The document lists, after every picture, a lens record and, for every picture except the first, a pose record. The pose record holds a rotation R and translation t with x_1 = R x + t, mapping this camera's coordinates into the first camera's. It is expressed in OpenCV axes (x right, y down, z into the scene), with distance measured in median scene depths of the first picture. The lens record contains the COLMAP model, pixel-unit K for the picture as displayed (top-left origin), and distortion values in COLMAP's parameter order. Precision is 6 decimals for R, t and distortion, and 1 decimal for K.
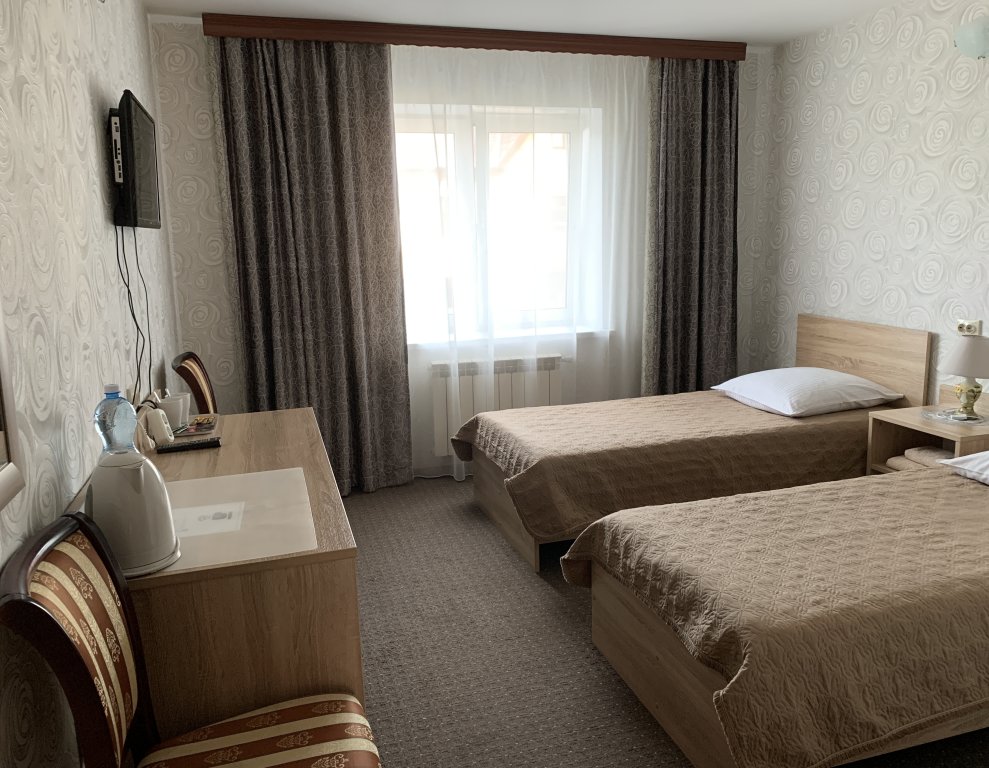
lens RADIAL K [[821.7, 0, 494.5], [0, 821.7, 384.0], [0, 0, 1]] dist [-0.007783, -0.010724]
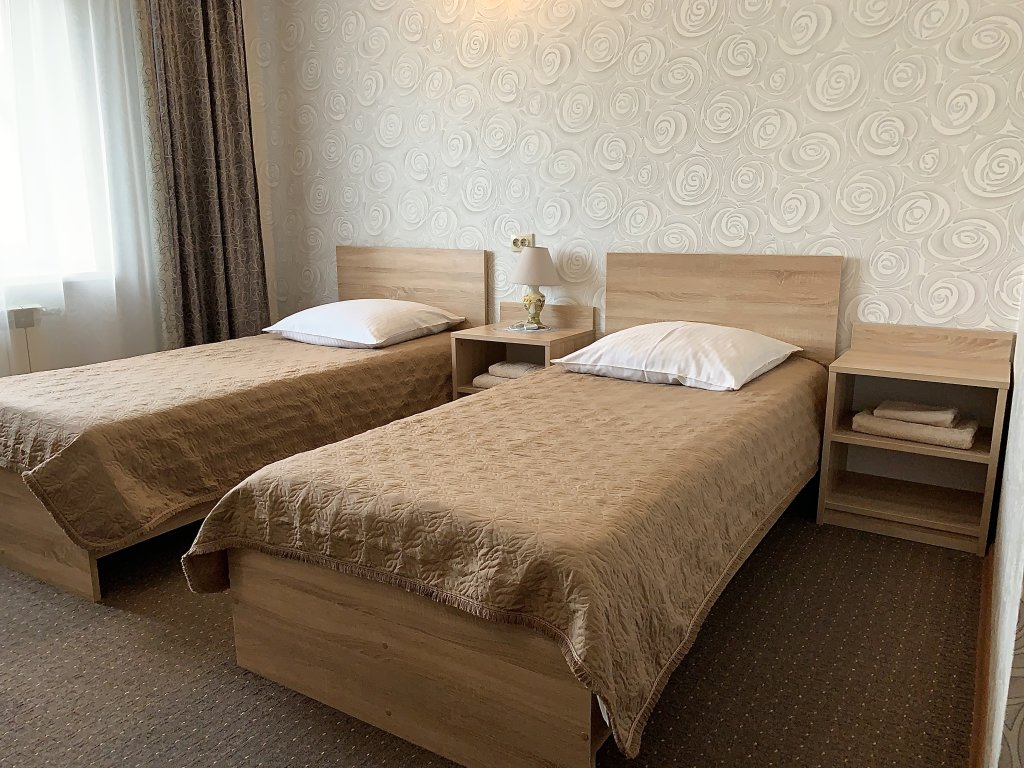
lens RADIAL K [[786.0, 0, 512.0], [0, 786.0, 384.0], [0, 0, 1]] dist [0.062643, -0.109229]
pose [[0.739411, -0.115895, 0.663205, -0.101254], [0.116925, 0.992208, 0.043028, 0.062486], [-0.663024, 0.045730, 0.747200, 0.274800]]
